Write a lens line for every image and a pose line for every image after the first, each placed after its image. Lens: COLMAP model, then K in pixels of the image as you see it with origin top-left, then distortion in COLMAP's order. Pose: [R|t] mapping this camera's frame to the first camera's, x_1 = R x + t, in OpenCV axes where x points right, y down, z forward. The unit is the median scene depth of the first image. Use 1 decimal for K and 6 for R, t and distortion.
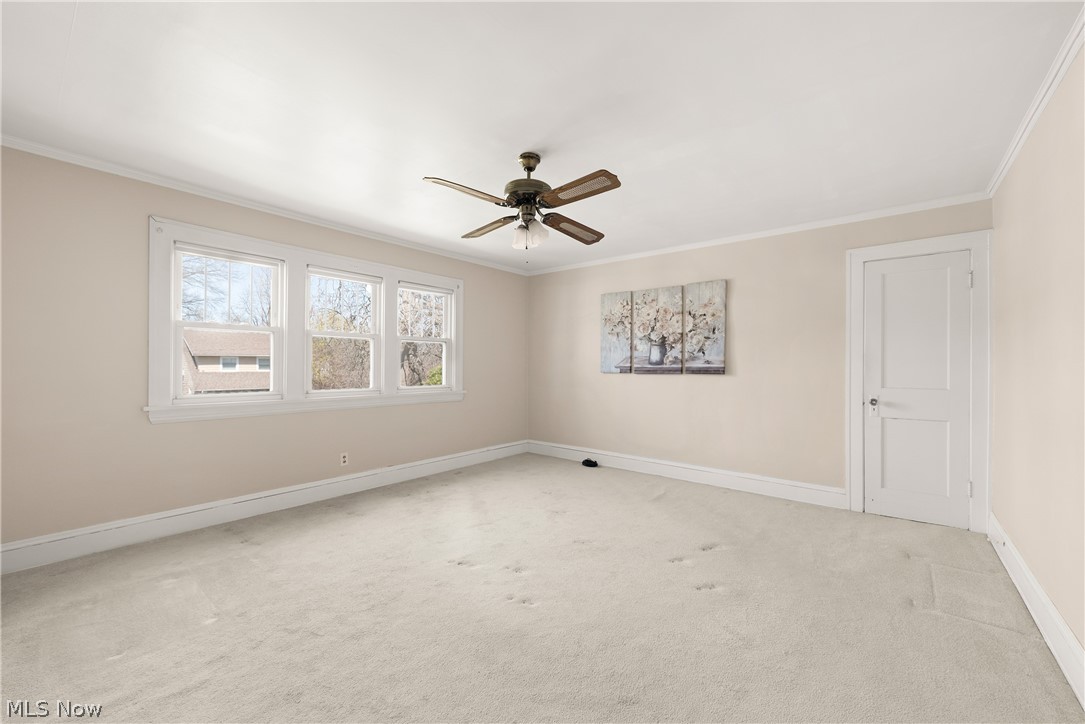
lens RADIAL K [[428.0, 0, 539.4], [0, 428.0, 360.7], [0, 0, 1]] dist [0.010417, -0.003731]
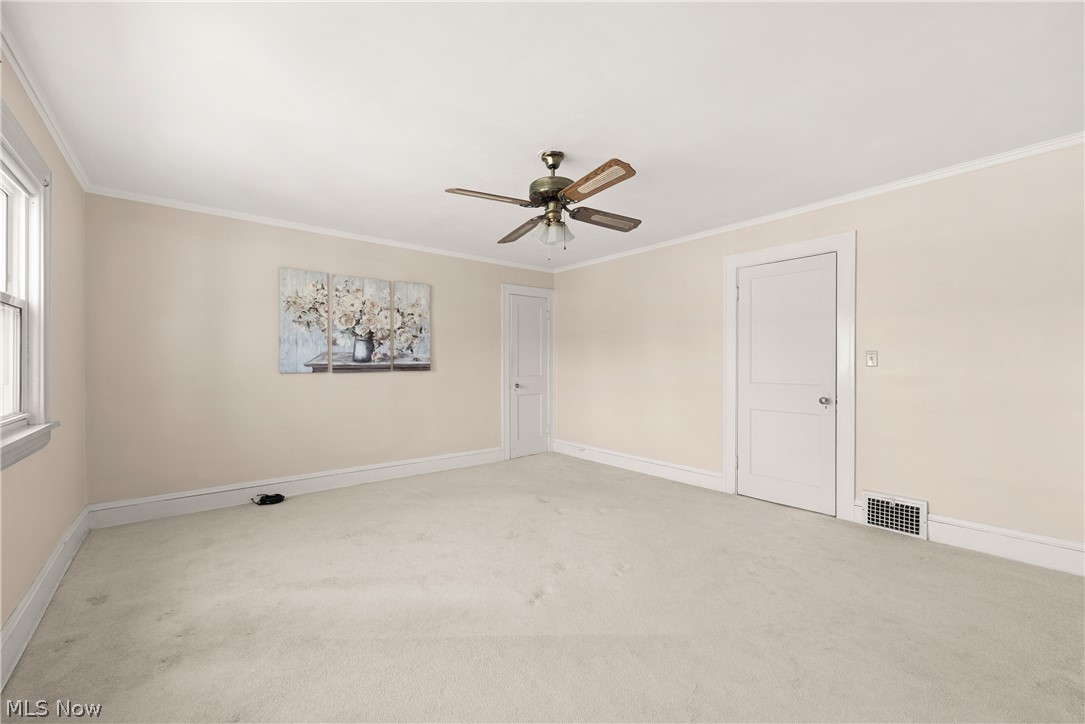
lens RADIAL K [[443.2, 0, 534.4], [0, 443.2, 363.5], [0, 0, 1]] dist [0.002056, -0.001152]
pose [[0.196219, -0.008259, 0.980525, -0.565212], [-0.010592, 0.999888, 0.010542, -0.001156], [-0.980503, -0.012454, 0.196109, 0.454429]]
